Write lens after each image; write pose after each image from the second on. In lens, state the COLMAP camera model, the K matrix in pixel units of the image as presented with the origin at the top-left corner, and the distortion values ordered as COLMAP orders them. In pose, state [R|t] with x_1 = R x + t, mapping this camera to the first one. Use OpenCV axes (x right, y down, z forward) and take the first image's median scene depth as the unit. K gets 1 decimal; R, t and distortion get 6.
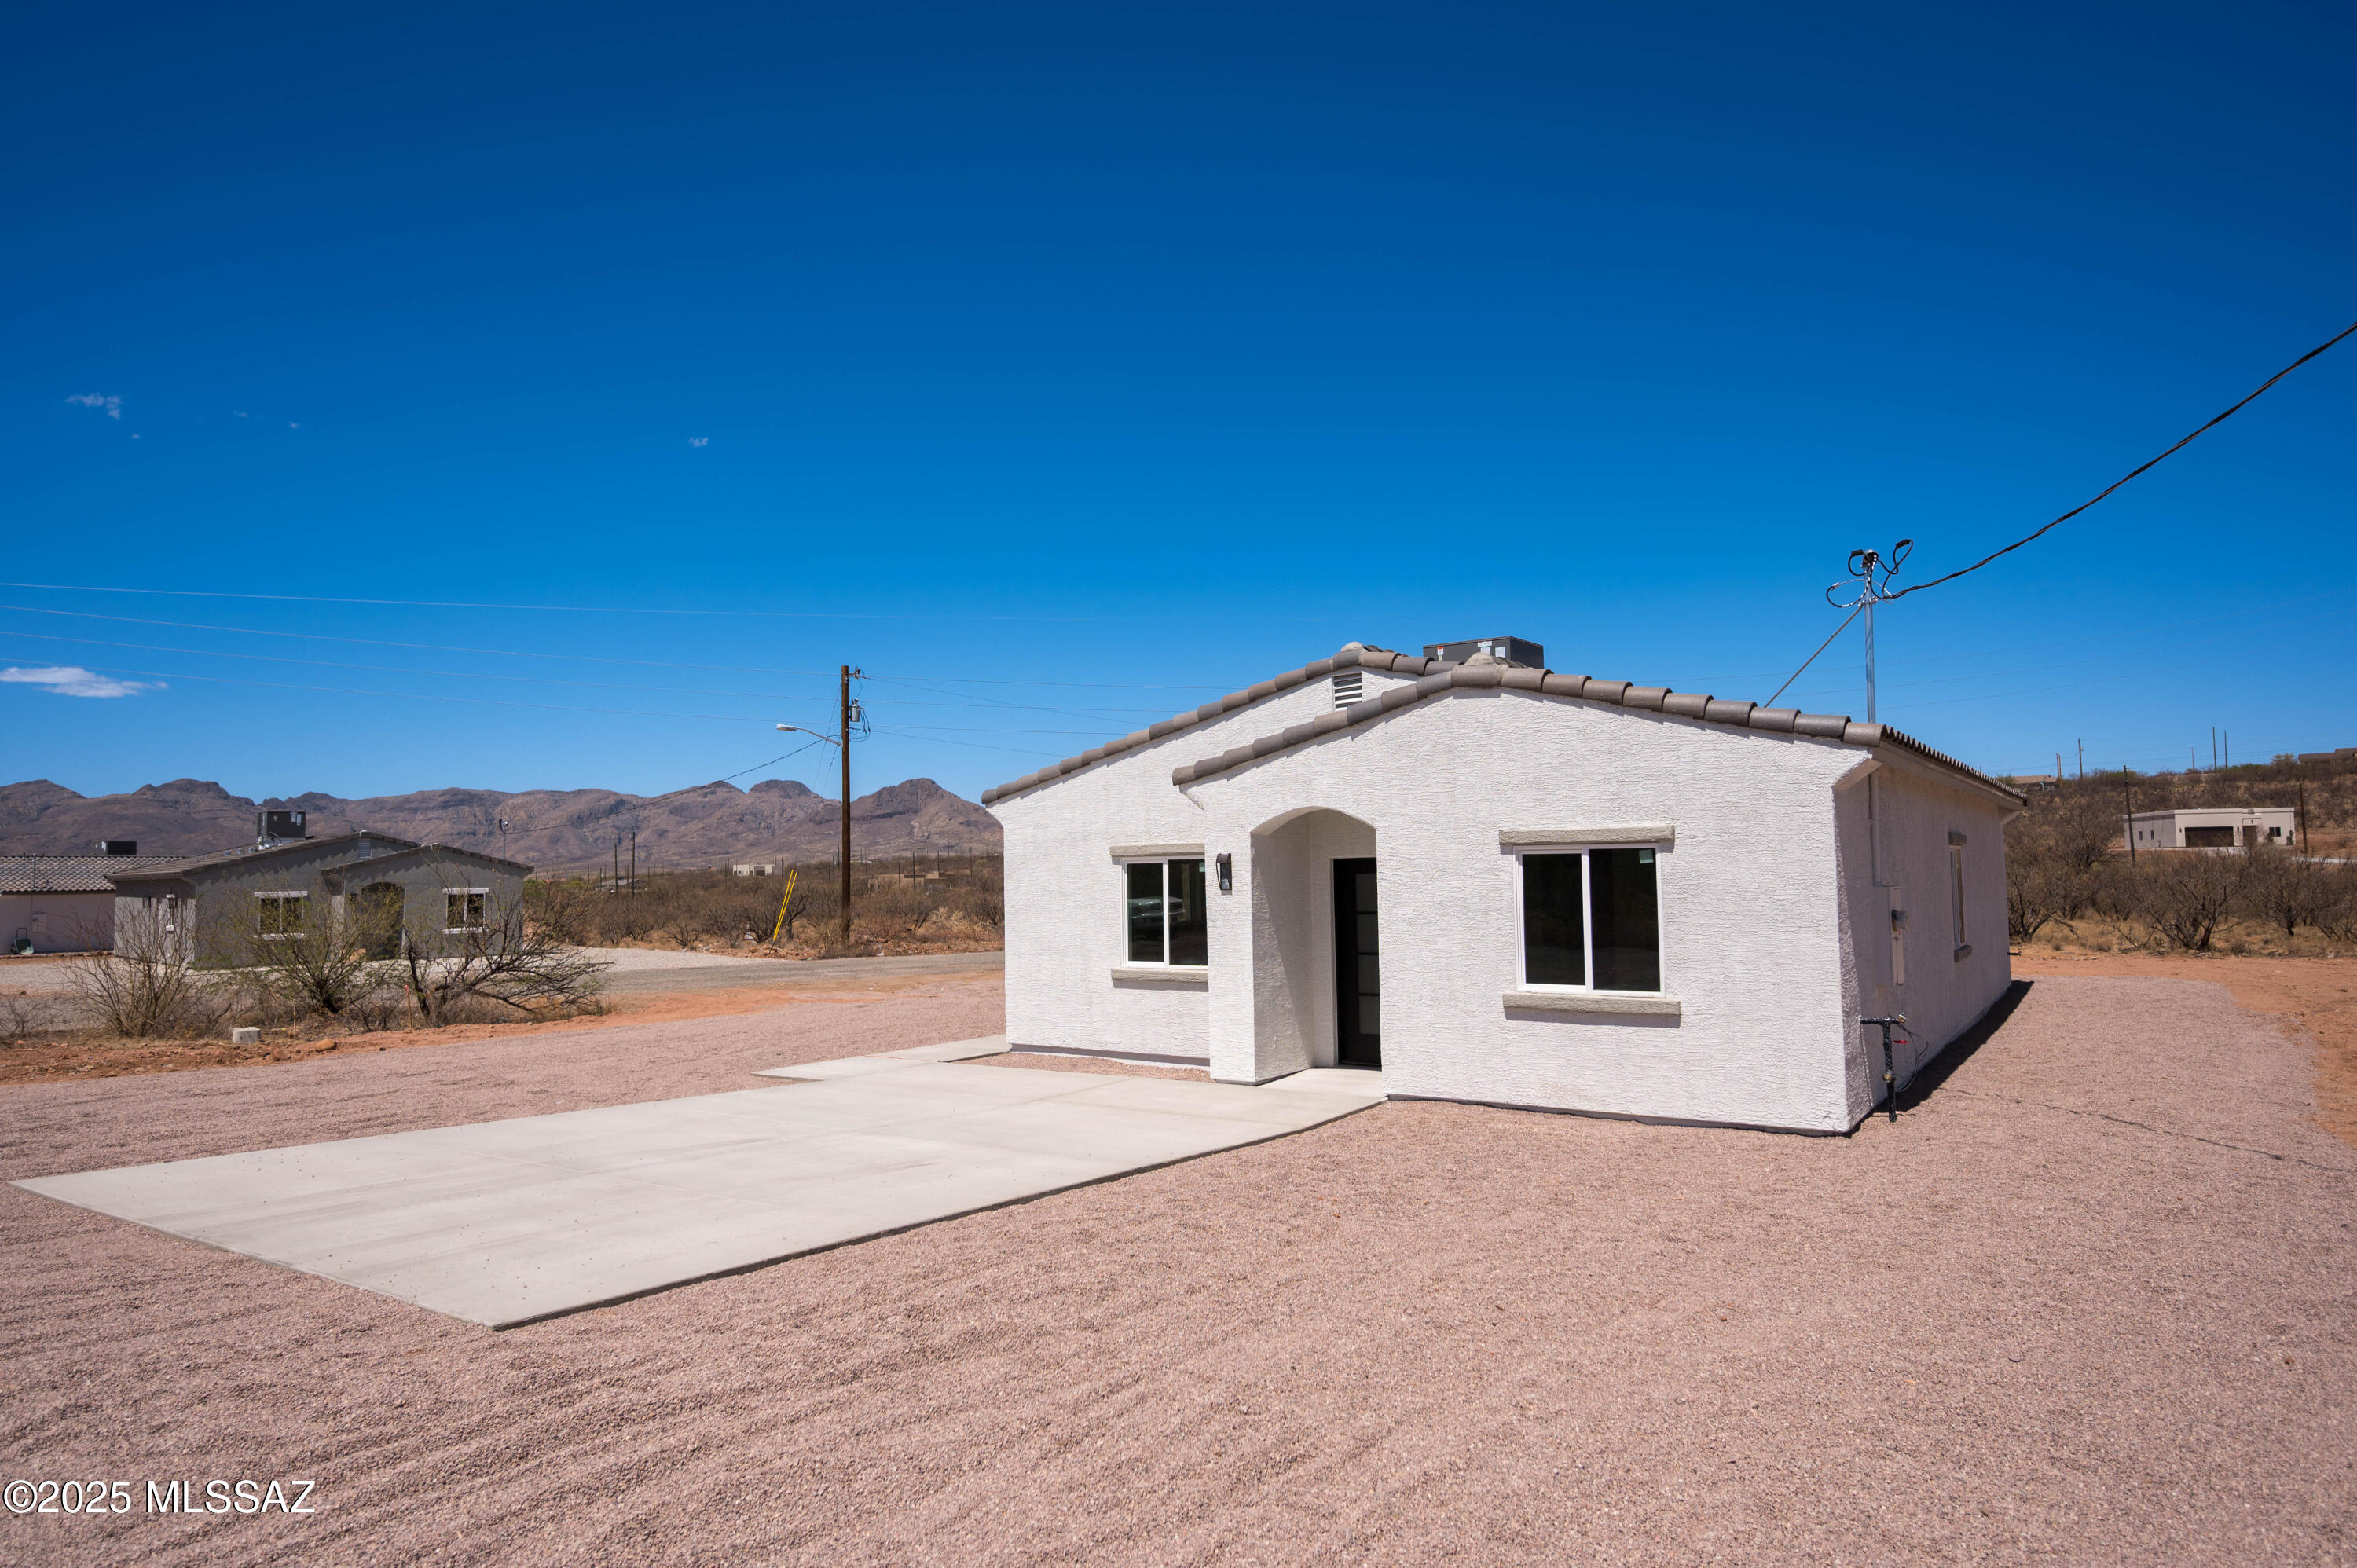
lens RADIAL K [[1414.9, 0, 1178.1], [0, 1414.9, 785.8], [0, 0, 1]] dist [-0.000415, 0.000151]
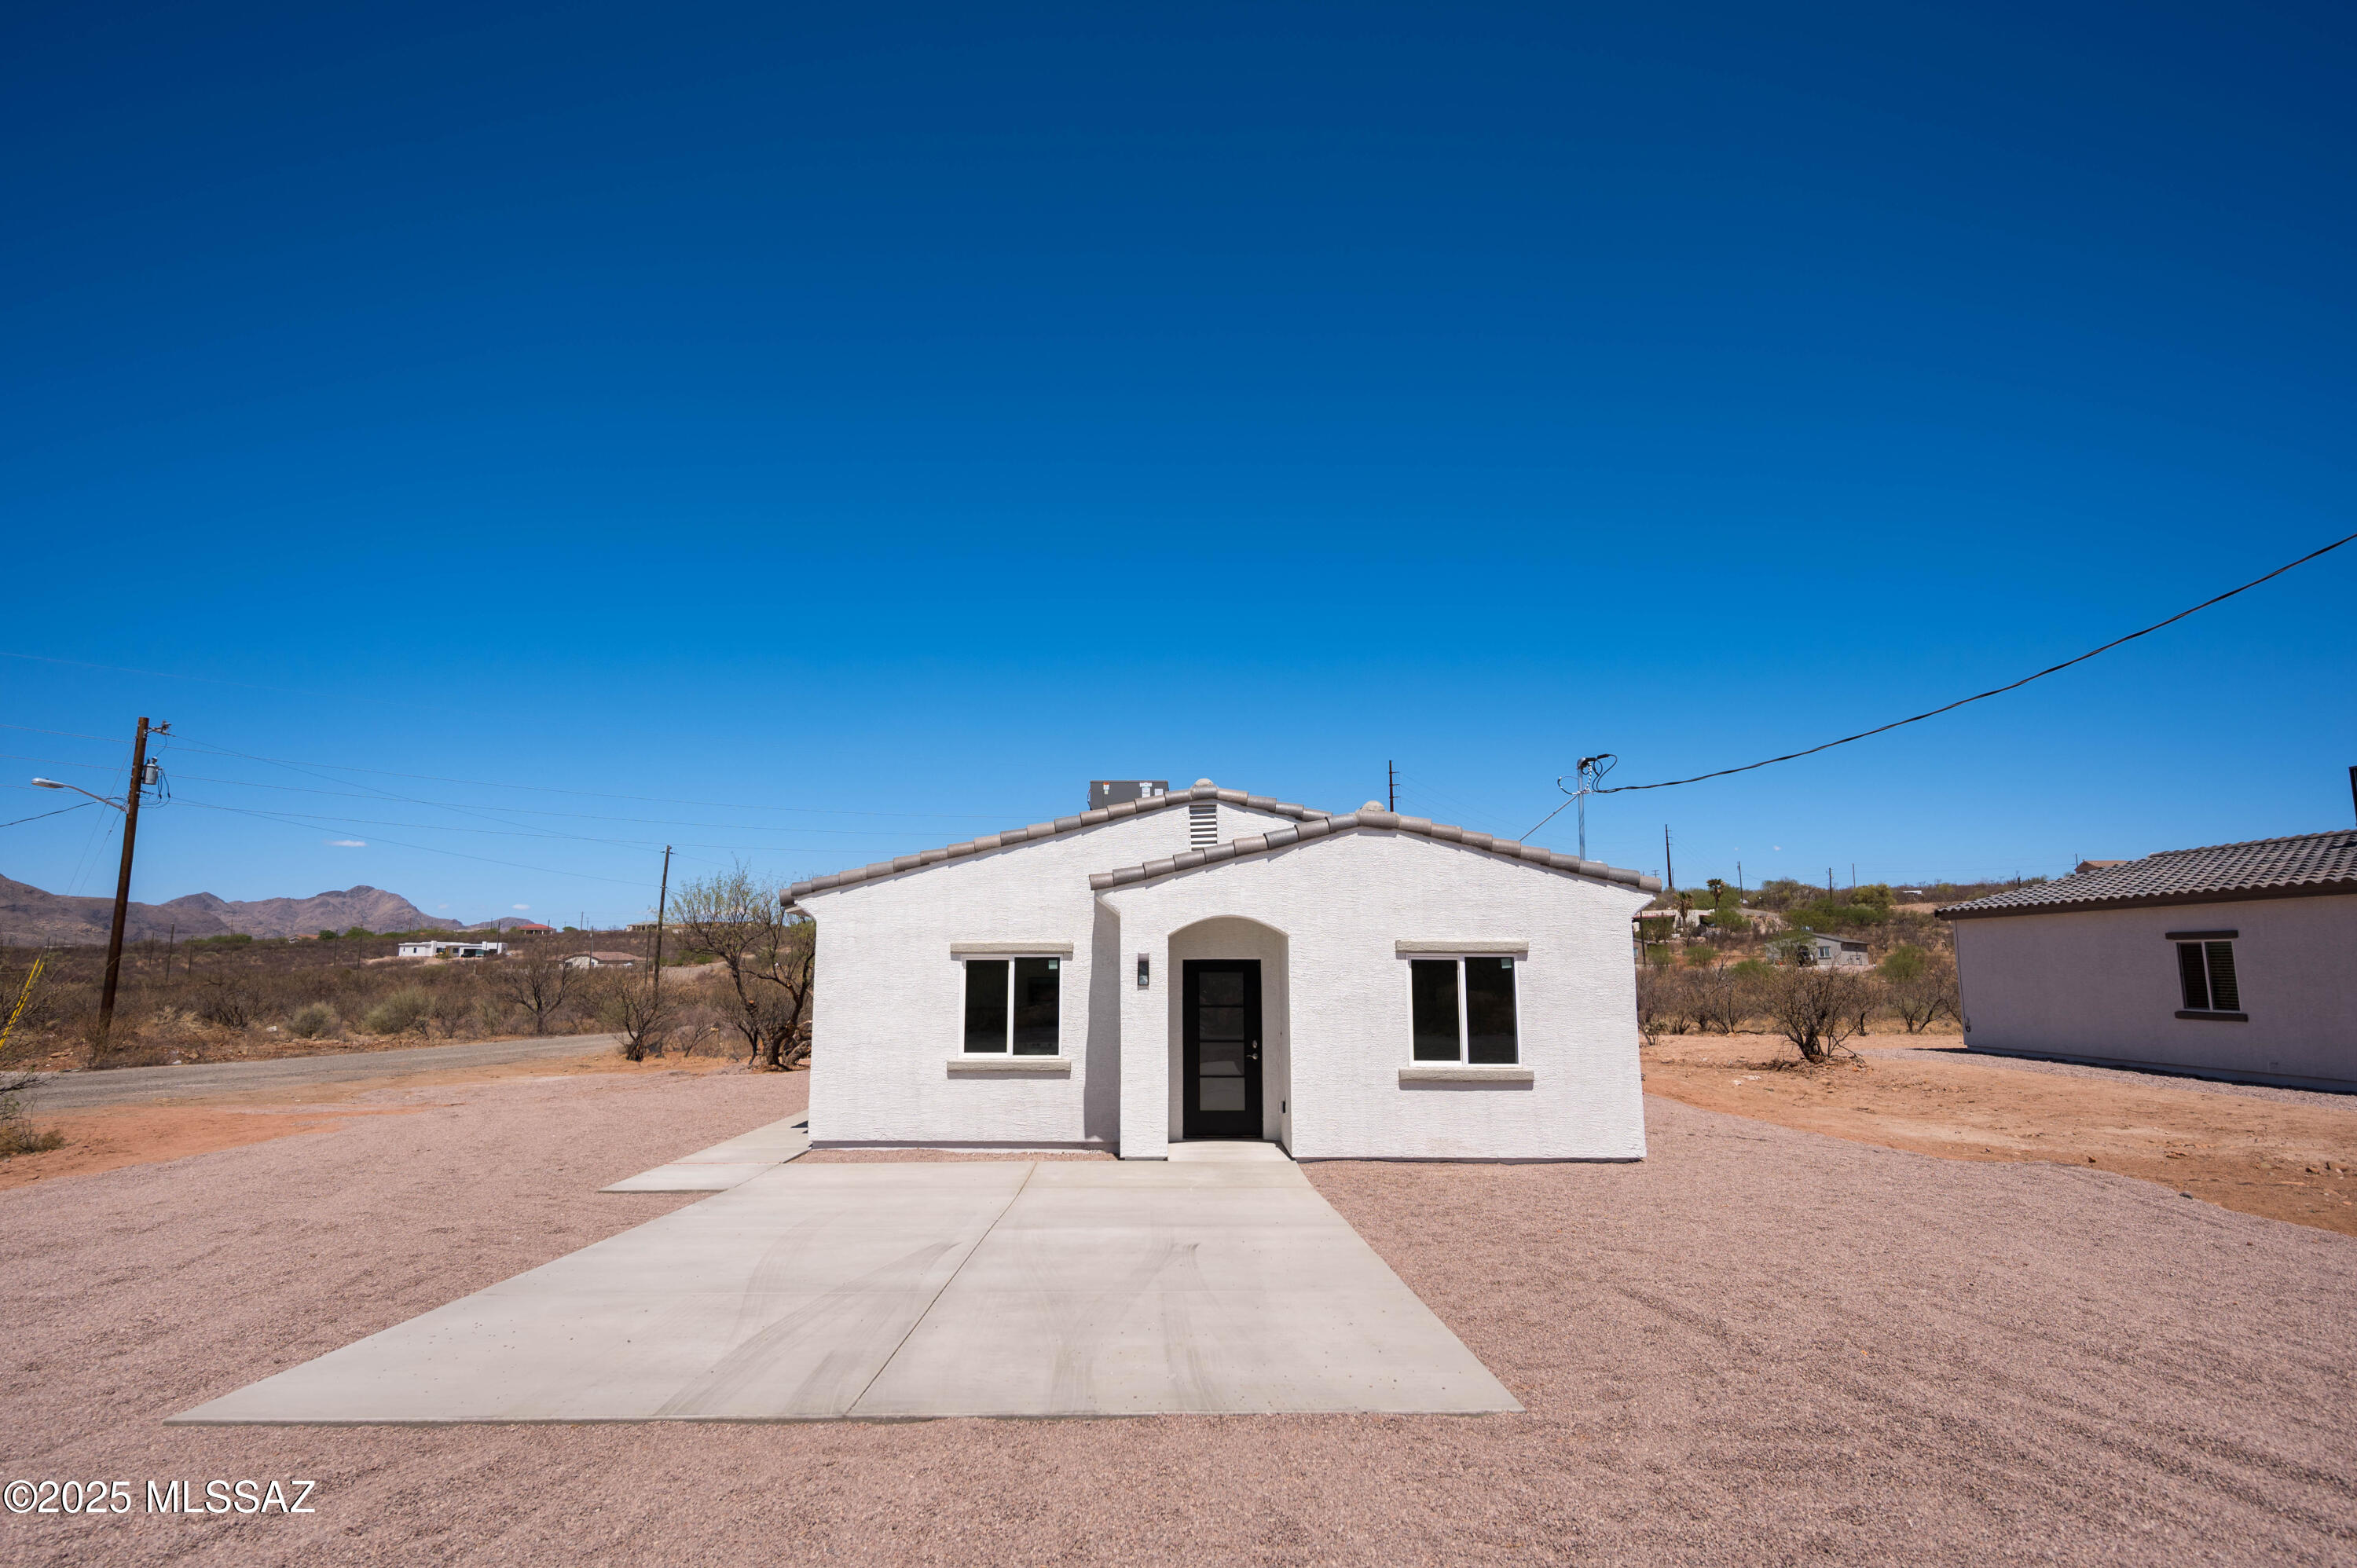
lens RADIAL K [[1230.9, 0, 1181.8], [0, 1230.9, 784.1], [0, 0, 1]] dist [-0.001007, 0.000201]
pose [[0.821893, 0.102241, 0.560391, -0.547932], [-0.048742, 0.992776, -0.109640, 0.021420], [-0.567552, 0.062798, 0.820939, 0.173569]]
